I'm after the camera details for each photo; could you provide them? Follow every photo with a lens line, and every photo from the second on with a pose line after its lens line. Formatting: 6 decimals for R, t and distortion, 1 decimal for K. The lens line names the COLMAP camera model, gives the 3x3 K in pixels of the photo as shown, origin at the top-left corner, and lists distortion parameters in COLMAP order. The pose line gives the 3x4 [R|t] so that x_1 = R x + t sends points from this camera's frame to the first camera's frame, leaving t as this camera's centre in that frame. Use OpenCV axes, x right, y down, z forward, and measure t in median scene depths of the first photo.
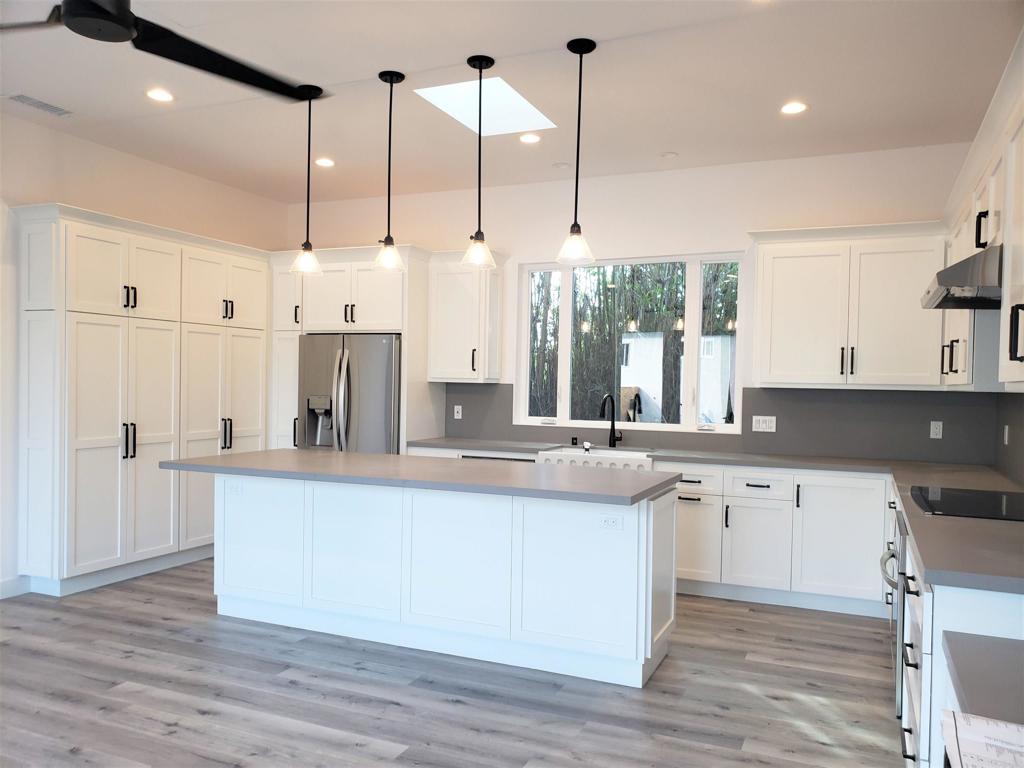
lens RADIAL K [[807.3, 0, 513.4], [0, 807.3, 385.5], [0, 0, 1]] dist [0.007848, 0.006298]
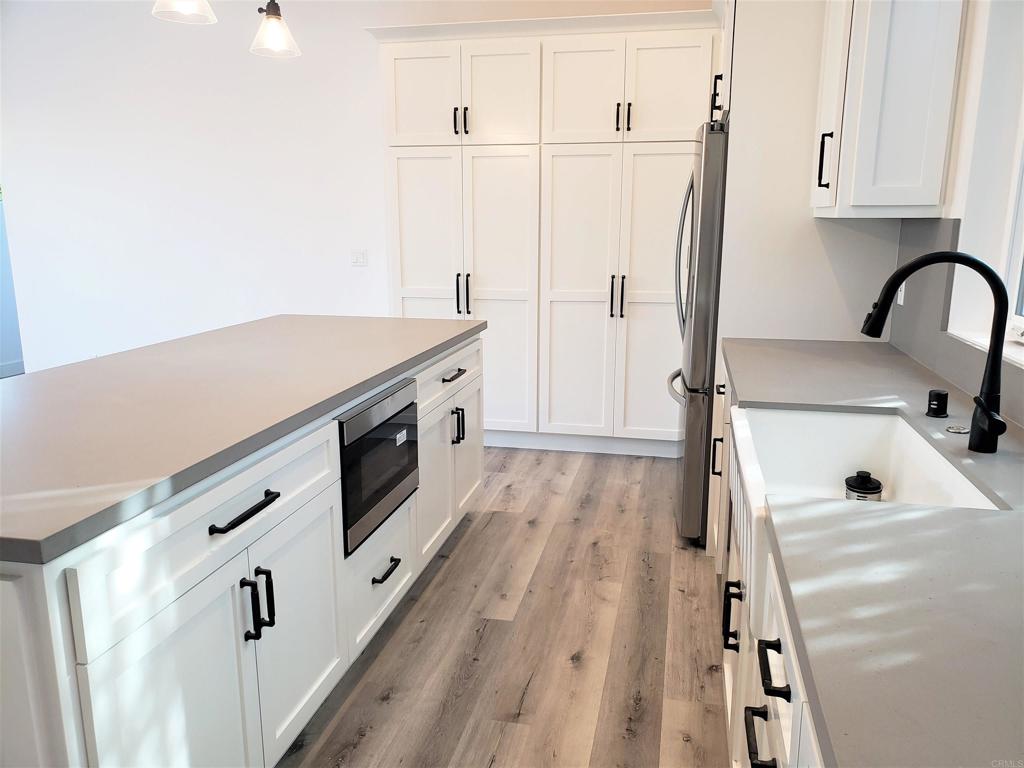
lens RADIAL K [[807.3, 0, 513.4], [0, 807.3, 387.5], [0, 0, 1]] dist [0.007848, 0.006298]
pose [[0.195135, 0.184851, -0.963199, 0.344398], [-0.001605, 0.982137, 0.188160, 0.003887], [0.980775, -0.035171, 0.191946, 0.770312]]
